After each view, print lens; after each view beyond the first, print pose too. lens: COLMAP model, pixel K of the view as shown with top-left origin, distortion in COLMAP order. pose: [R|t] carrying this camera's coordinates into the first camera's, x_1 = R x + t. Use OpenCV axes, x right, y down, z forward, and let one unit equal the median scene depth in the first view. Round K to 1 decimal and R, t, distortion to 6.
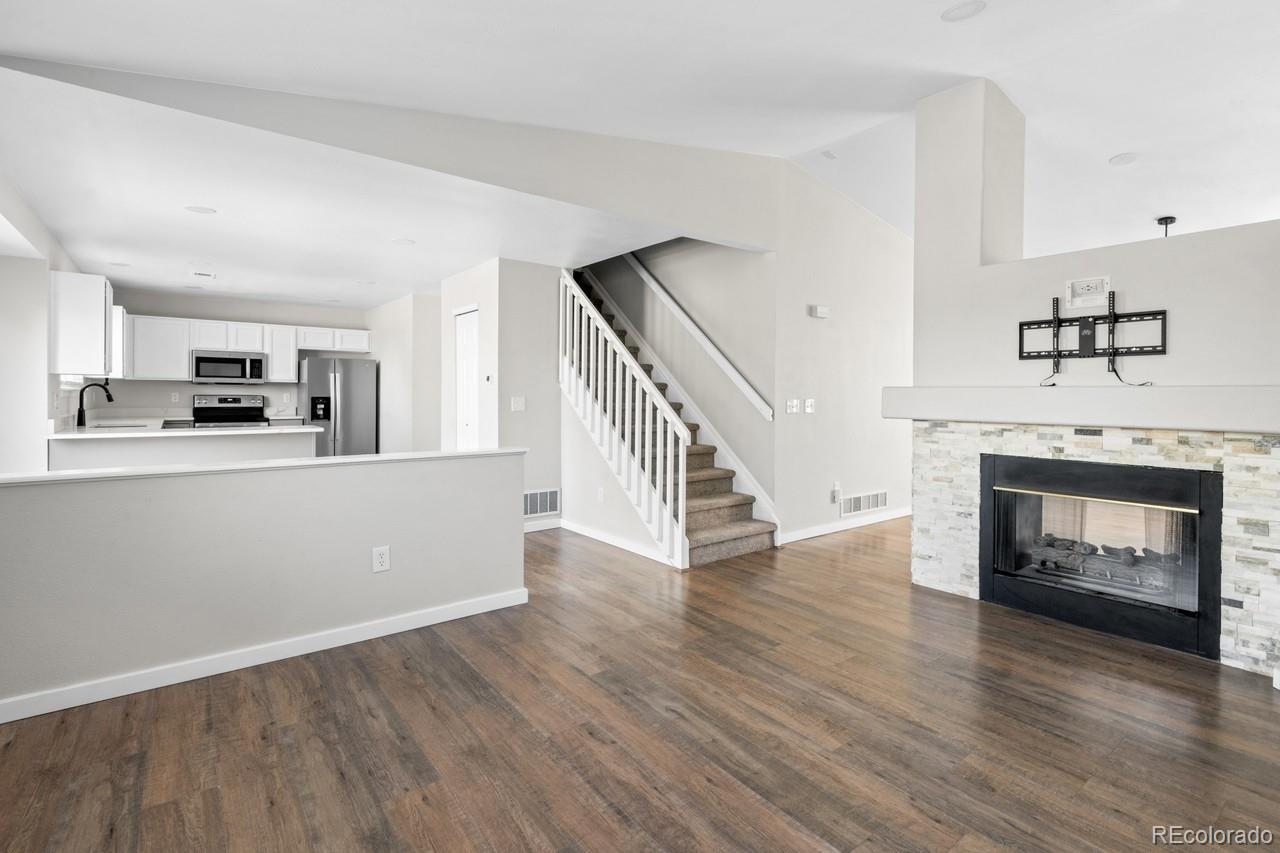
lens RADIAL K [[600.1, 0, 627.2], [0, 600.1, 398.1], [0, 0, 1]] dist [0.004828, -0.004033]
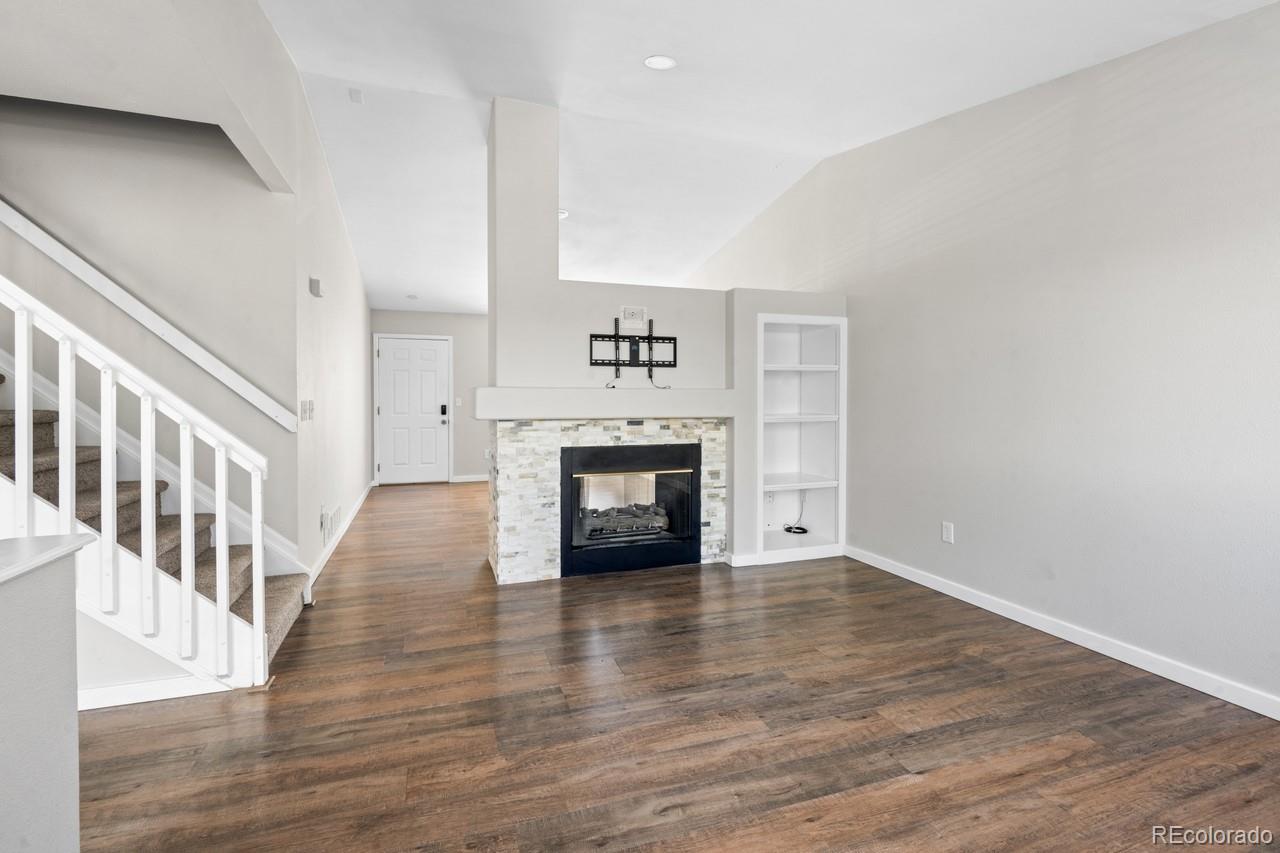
lens RADIAL K [[600.1, 0, 634.0], [0, 600.1, 404.9], [0, 0, 1]] dist [0.004828, -0.004033]
pose [[0.290216, -0.020997, 0.956731, -0.516978], [0.005156, 0.999779, 0.020378, -0.010799], [-0.956947, -0.000981, 0.290260, 0.638429]]
